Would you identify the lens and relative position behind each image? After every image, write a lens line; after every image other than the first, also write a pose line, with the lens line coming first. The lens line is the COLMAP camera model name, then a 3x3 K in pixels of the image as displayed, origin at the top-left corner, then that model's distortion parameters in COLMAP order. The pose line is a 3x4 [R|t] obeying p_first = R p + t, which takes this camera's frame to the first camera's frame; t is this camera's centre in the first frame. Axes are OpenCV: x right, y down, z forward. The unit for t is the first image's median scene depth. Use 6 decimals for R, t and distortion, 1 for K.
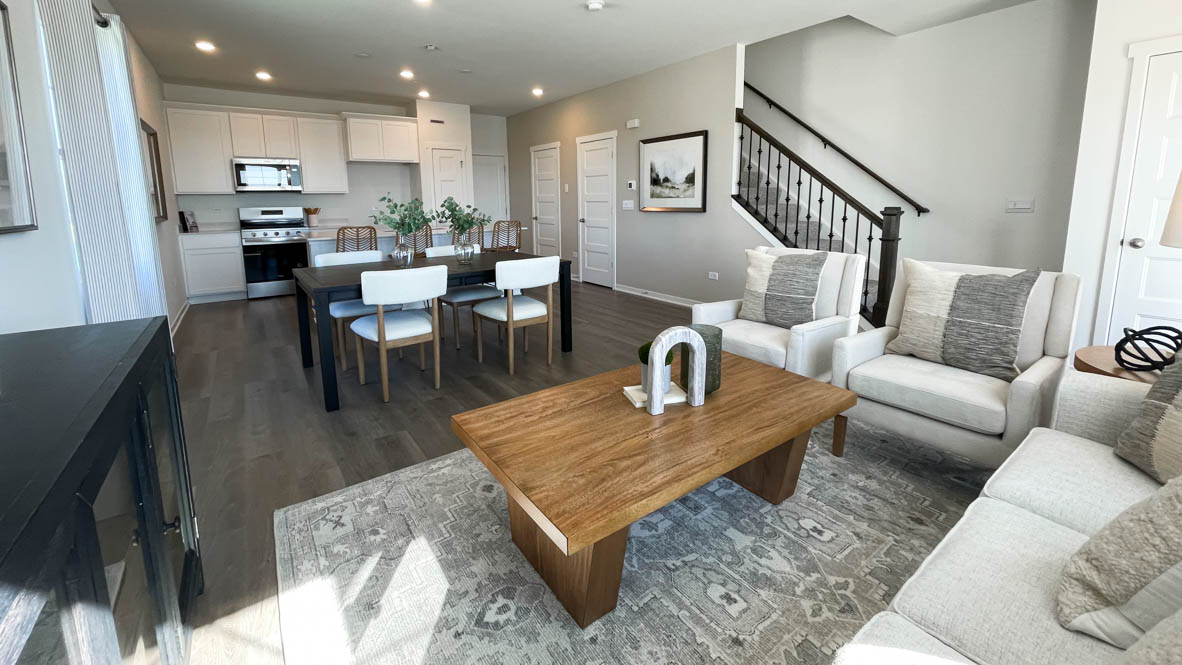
lens RADIAL K [[464.4, 0, 591.0], [0, 464.4, 332.5], [0, 0, 1]] dist [-0.000033, -0.000107]
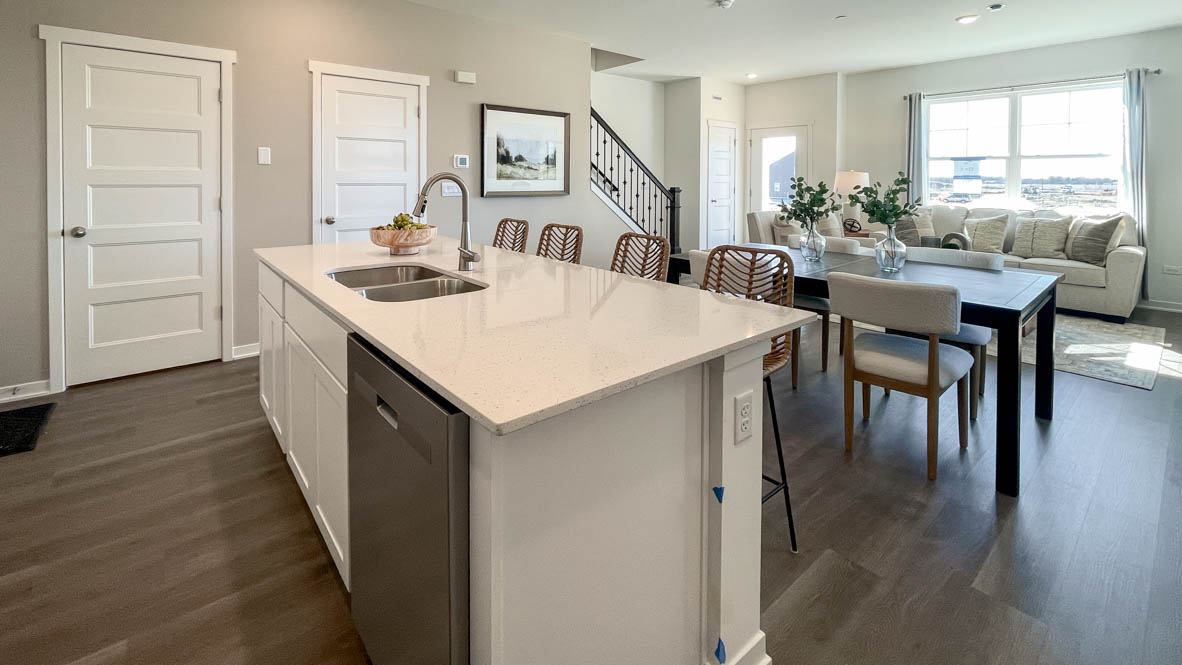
lens RADIAL K [[494.4, 0, 615.0], [0, 494.4, 328.4], [0, 0, 1]] dist [-0.001912, -0.000495]
pose [[-0.099936, -0.271863, 0.957133, -0.805353], [0.276500, 0.916472, 0.289183, -0.251904], [-0.955804, 0.293547, -0.016419, 0.923555]]
